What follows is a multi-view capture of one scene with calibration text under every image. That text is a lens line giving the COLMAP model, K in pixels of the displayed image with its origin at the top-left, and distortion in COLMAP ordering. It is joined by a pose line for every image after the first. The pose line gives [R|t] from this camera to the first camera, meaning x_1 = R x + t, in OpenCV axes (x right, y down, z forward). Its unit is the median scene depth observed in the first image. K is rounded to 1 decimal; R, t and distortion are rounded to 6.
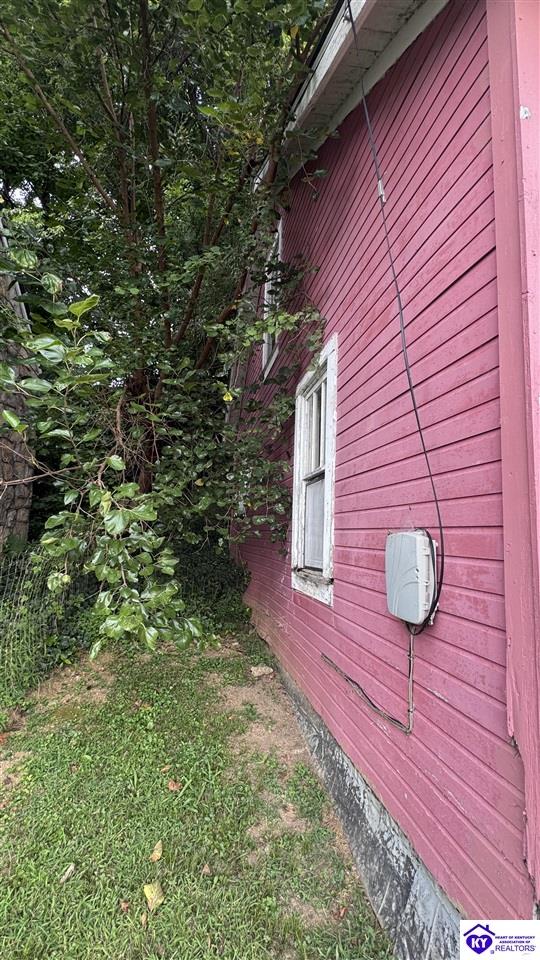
lens RADIAL K [[411.0, 0, 270.7], [0, 411.0, 479.4], [0, 0, 1]] dist [-0.001963, -0.000235]
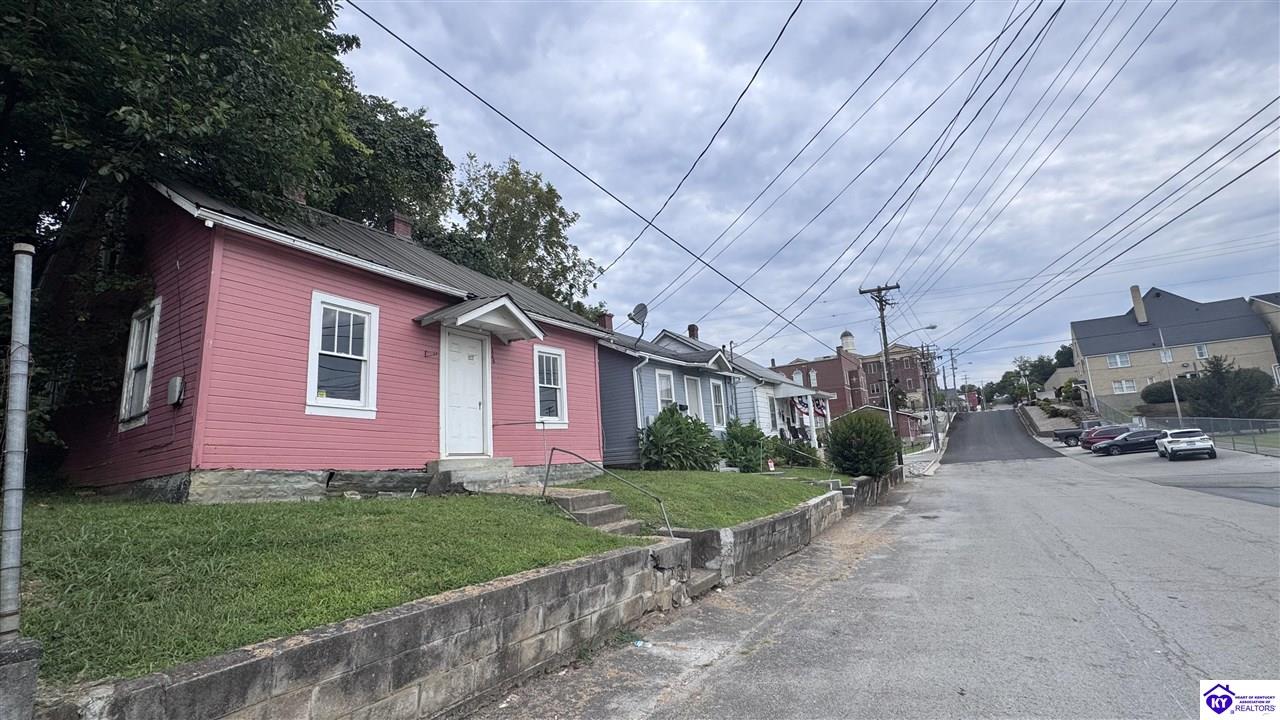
lens RADIAL K [[548.0, 0, 637.0], [0, 548.0, 360.9], [0, 0, 1]] dist [-0.001963, -0.000235]
pose [[0.681677, 0.068483, 0.728441, -0.174771], [0.000374, 0.995577, -0.093947, 0.211194], [-0.731653, 0.064314, 0.678636, -2.390814]]
